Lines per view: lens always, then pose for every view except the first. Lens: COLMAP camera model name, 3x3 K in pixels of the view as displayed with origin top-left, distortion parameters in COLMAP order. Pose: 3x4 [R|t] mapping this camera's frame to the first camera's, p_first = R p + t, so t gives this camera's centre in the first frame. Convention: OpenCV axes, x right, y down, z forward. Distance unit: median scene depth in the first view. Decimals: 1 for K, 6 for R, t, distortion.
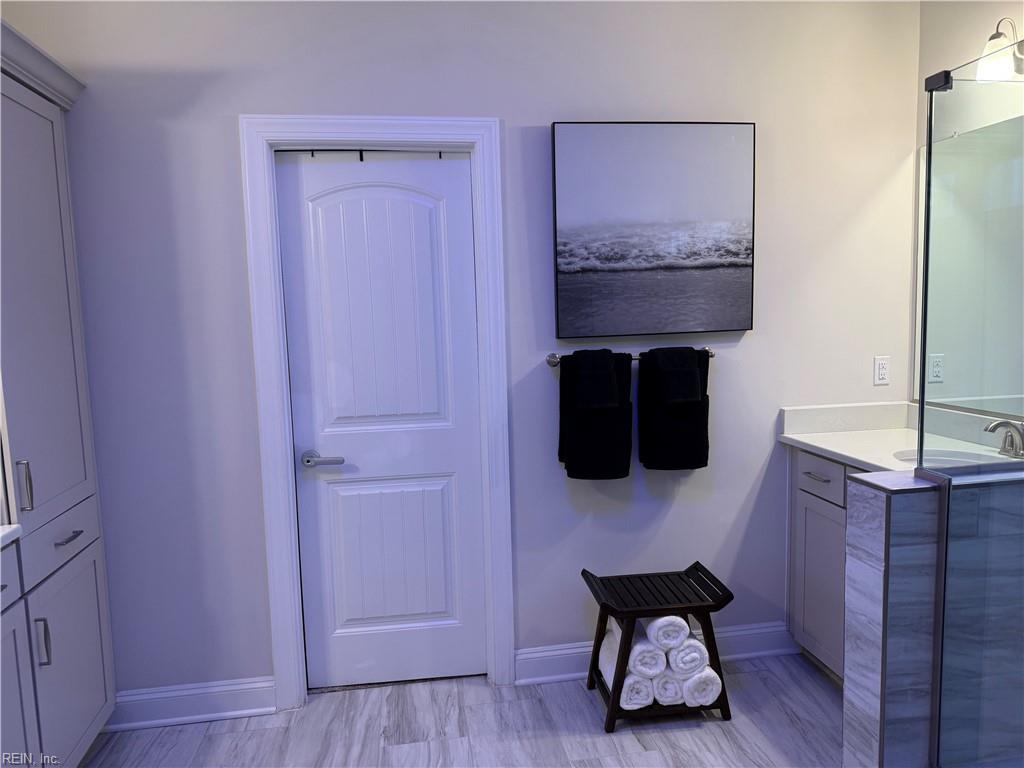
lens RADIAL K [[721.1, 0, 517.0], [0, 721.1, 378.8], [0, 0, 1]] dist [0.068061, -0.089360]
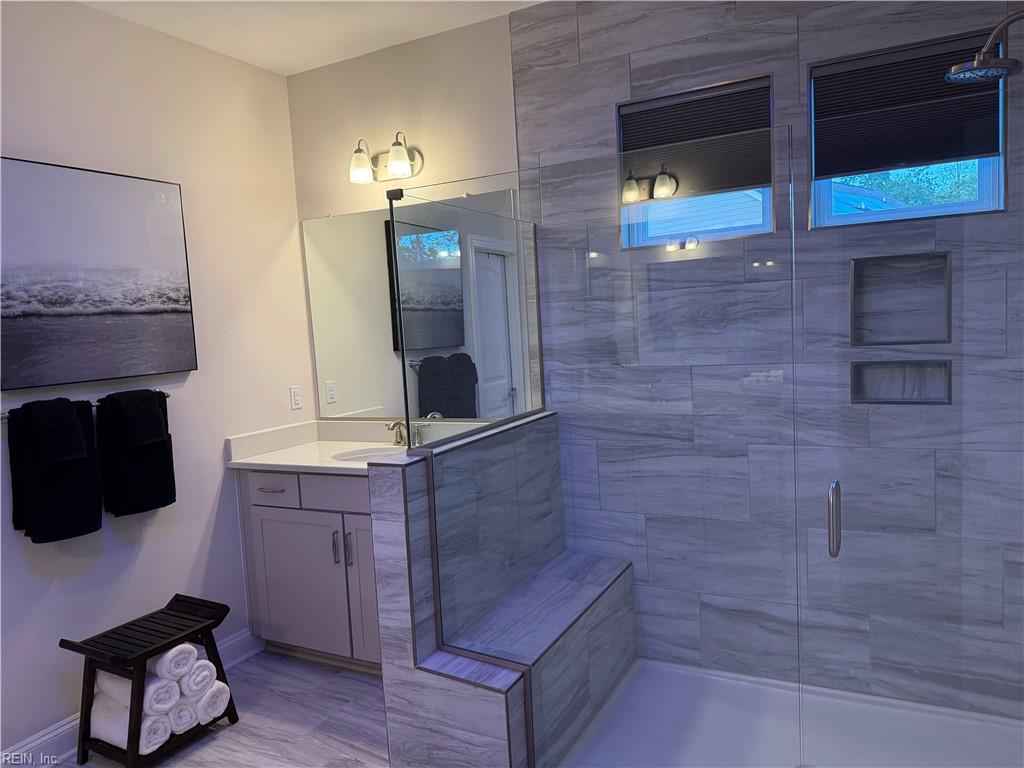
lens RADIAL K [[721.1, 0, 509.8], [0, 721.1, 375.7], [0, 0, 1]] dist [0.068061, -0.089360]
pose [[0.608256, -0.062232, 0.791298, -0.292878], [0.115434, 0.993258, -0.010617, 0.008168], [-0.785302, 0.097801, 0.611339, -0.046163]]
